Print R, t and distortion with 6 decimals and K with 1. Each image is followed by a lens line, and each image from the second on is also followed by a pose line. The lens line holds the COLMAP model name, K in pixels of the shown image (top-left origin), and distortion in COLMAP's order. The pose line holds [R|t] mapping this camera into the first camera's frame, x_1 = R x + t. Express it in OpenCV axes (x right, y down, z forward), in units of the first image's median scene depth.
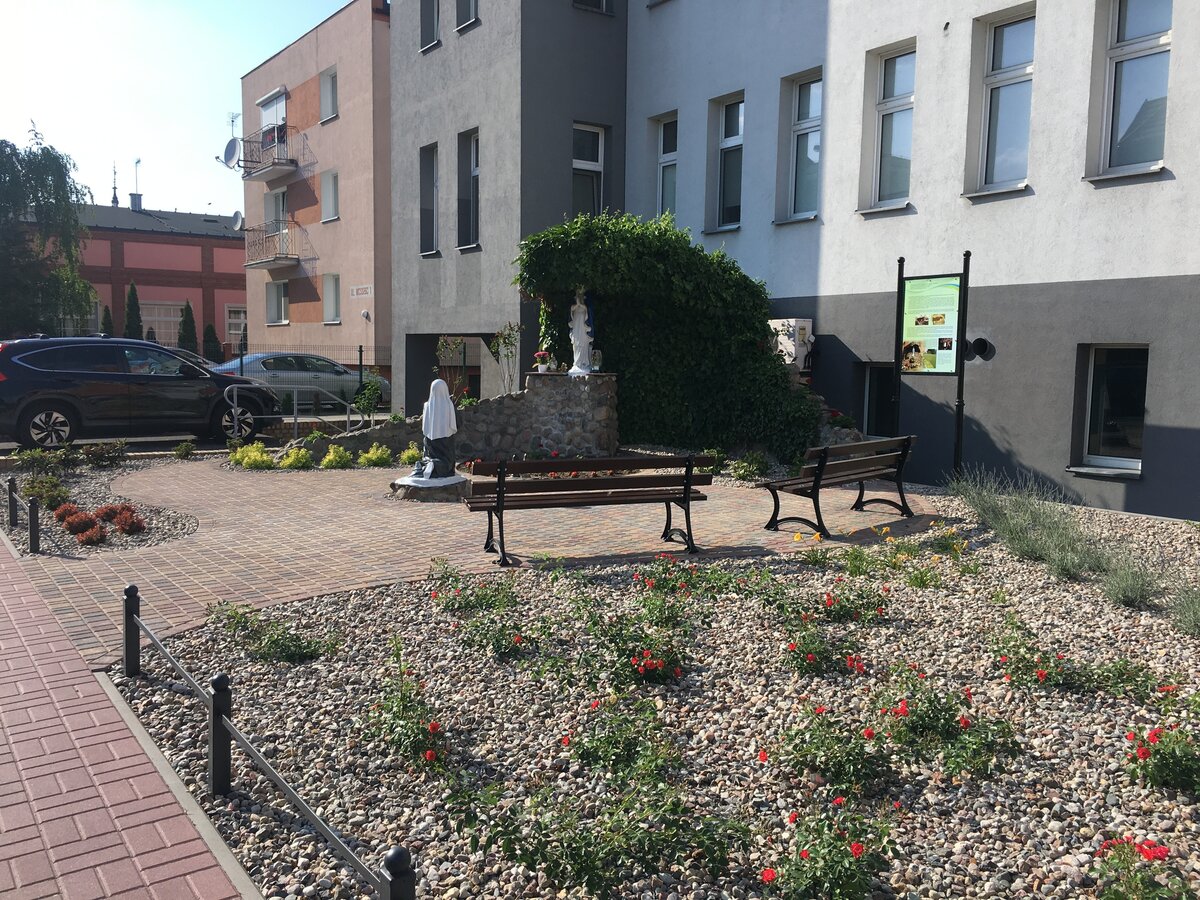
lens RADIAL K [[1012.4, 0, 603.6], [0, 1012.4, 452.7], [0, 0, 1]] dist [0.062789, -0.072703]
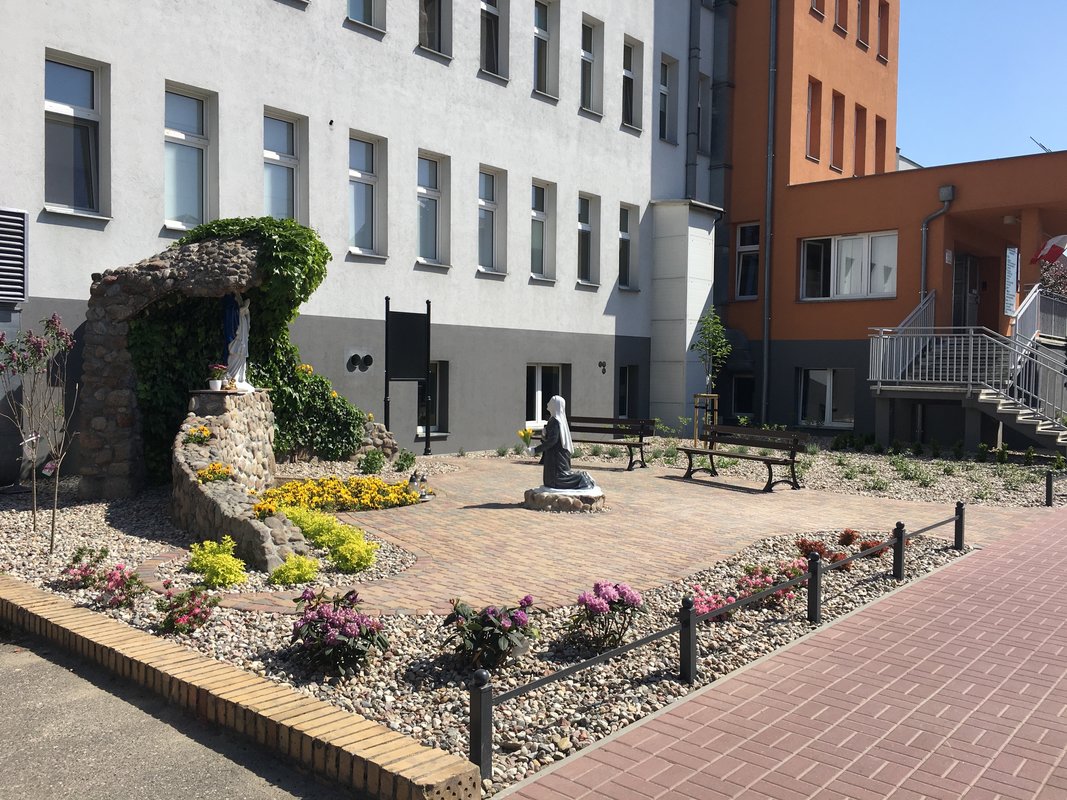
lens RADIAL K [[900.2, 0, 532.6], [0, 900.2, 398.3], [0, 0, 1]] dist [0.062789, -0.072703]
pose [[-0.239528, -0.042968, 0.969938, -0.786889], [0.078064, 0.994933, 0.063353, -0.098313], [-0.967746, 0.090892, -0.234960, 0.928850]]
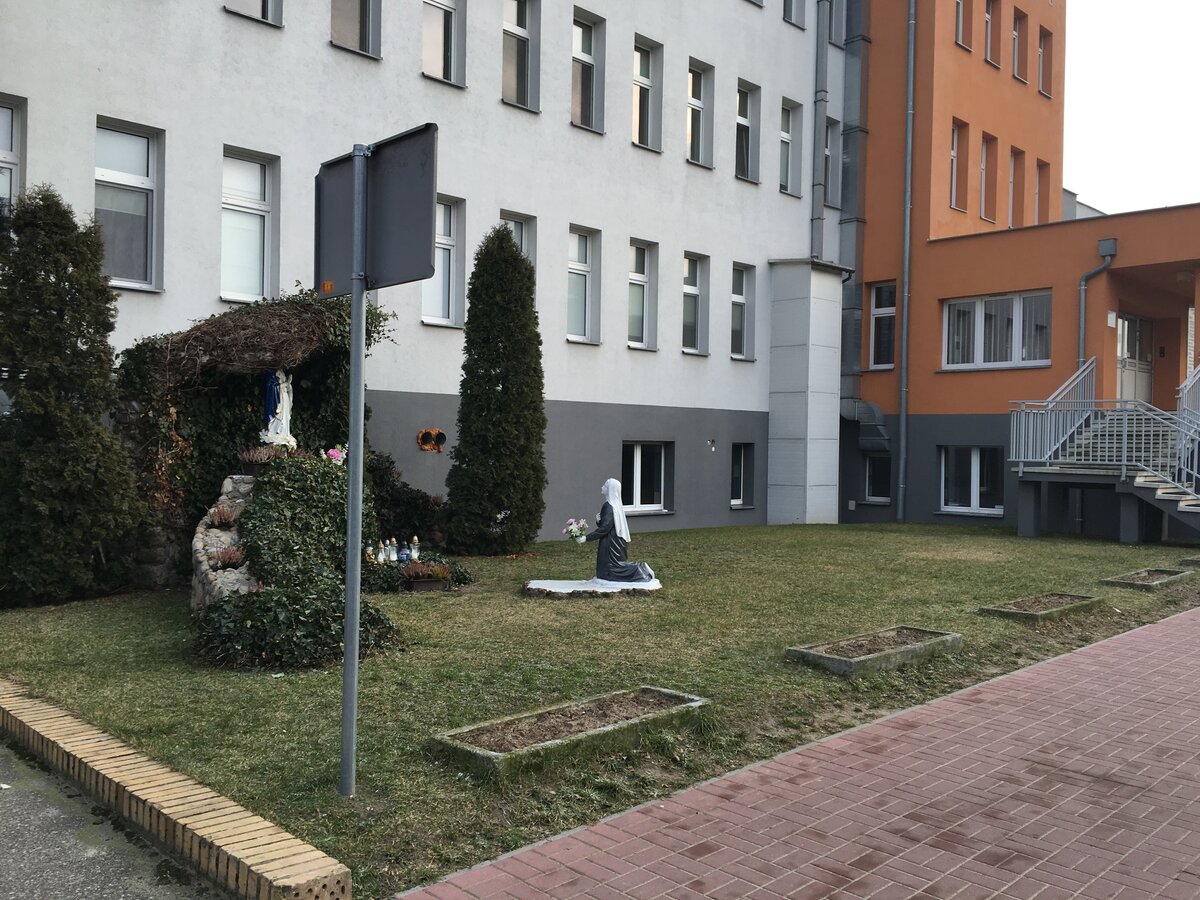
lens RADIAL K [[1012.4, 0, 601.3], [0, 1012.4, 438.4], [0, 0, 1]] dist [0.062789, -0.072703]
pose [[-0.162374, -0.006291, 0.986709, -0.819726], [0.079677, 0.996631, 0.019466, -0.097852], [-0.983507, 0.081779, -0.161326, 0.872035]]
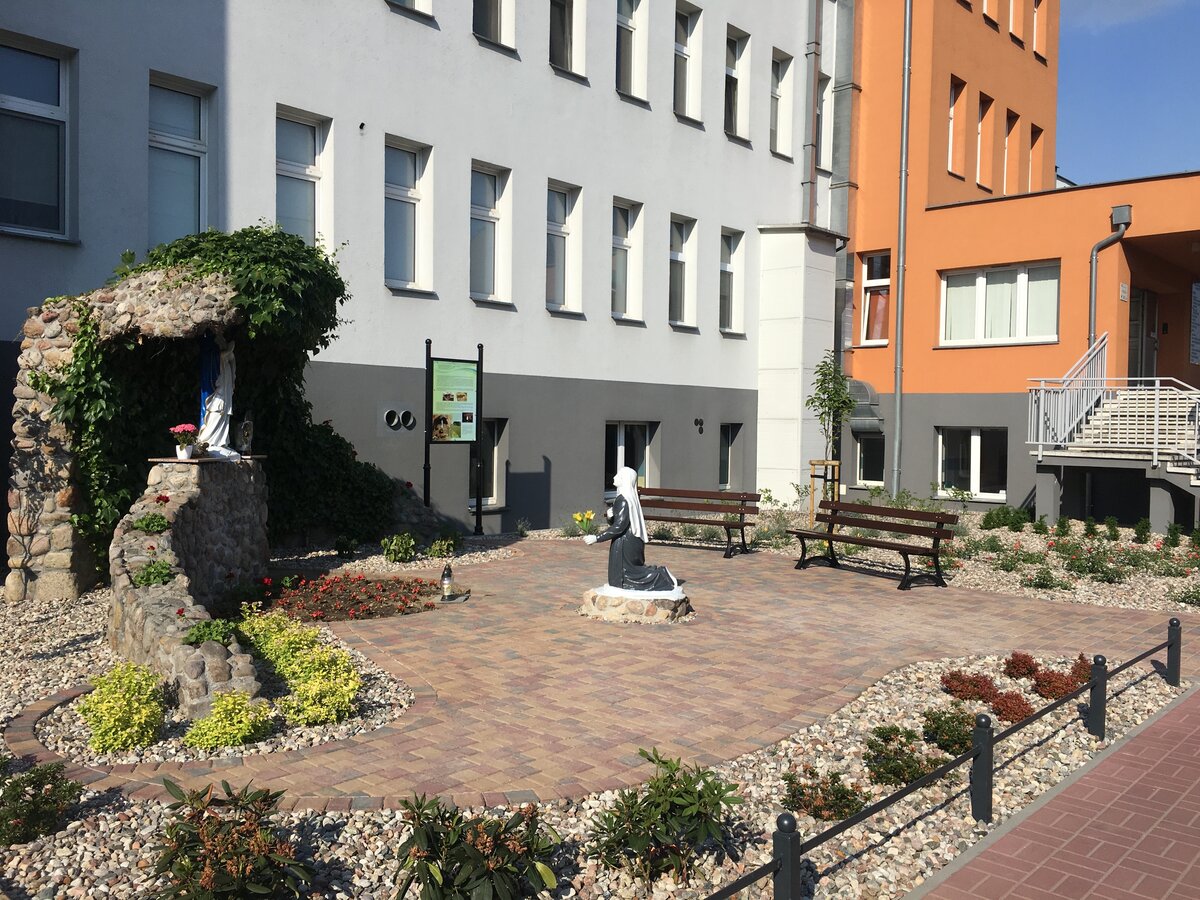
lens RADIAL K [[1012.4, 0, 602.0], [0, 1012.4, 448.1], [0, 0, 1]] dist [0.062789, -0.072703]
pose [[-0.212542, -0.035614, 0.976503, -0.702724], [0.076189, 0.995689, 0.052897, -0.098657], [-0.974177, 0.085642, -0.208912, 0.888179]]
